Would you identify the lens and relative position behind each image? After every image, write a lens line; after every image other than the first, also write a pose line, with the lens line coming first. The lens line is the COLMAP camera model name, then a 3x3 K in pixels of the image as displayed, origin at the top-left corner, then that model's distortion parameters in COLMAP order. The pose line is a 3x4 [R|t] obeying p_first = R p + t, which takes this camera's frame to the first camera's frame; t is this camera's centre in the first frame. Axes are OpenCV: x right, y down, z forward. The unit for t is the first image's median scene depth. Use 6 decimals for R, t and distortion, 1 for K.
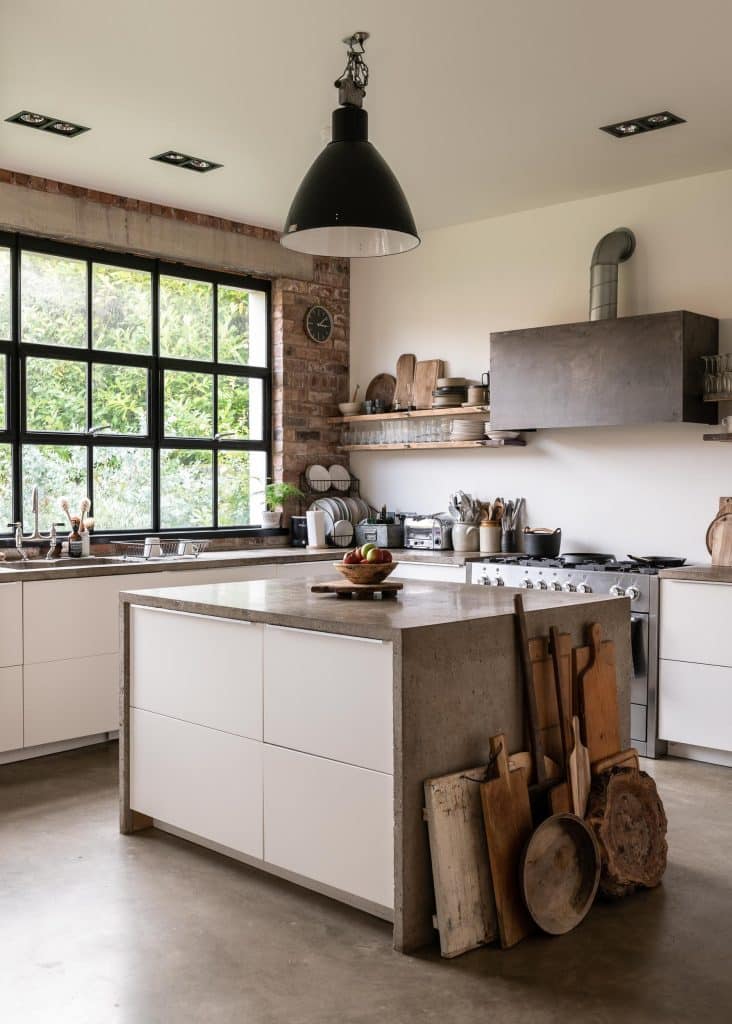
lens RADIAL K [[1111.2, 0, 365.5], [0, 1111.2, 511.7], [0, 0, 1]] dist [0.014890, 0.000000]
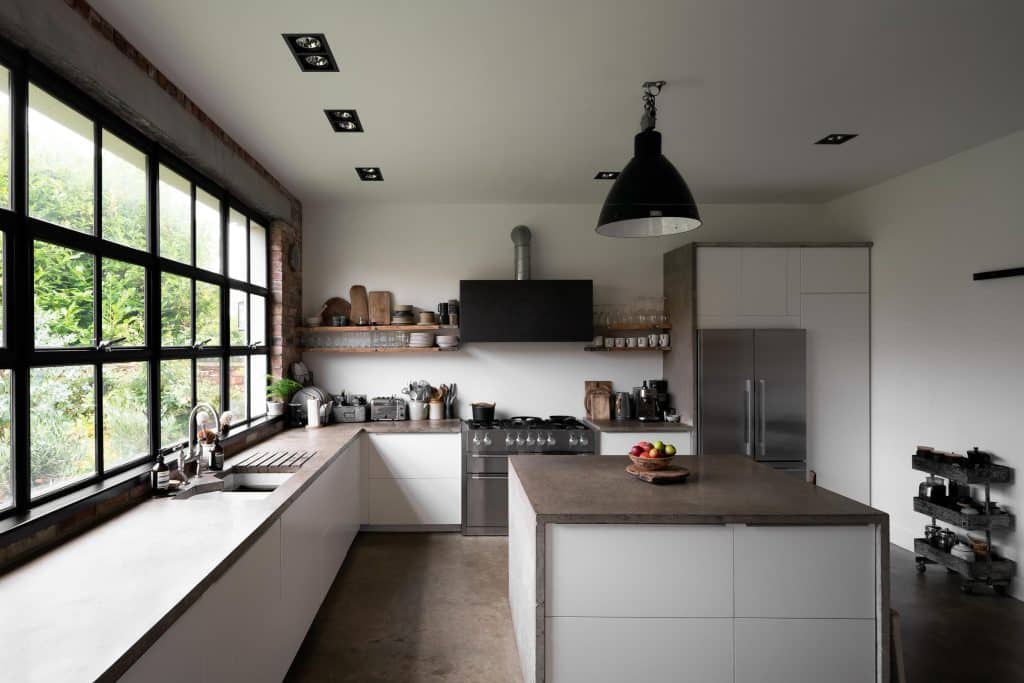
lens RADIAL K [[573.9, 0, 445.5], [0, 573.9, 358.0], [0, 0, 1]] dist [0.002518, 0.000423]
pose [[0.699001, -0.023100, 0.714748, -0.441910], [0.021219, 0.999708, 0.011558, -0.057004], [-0.714806, 0.007088, 0.699287, 0.420166]]
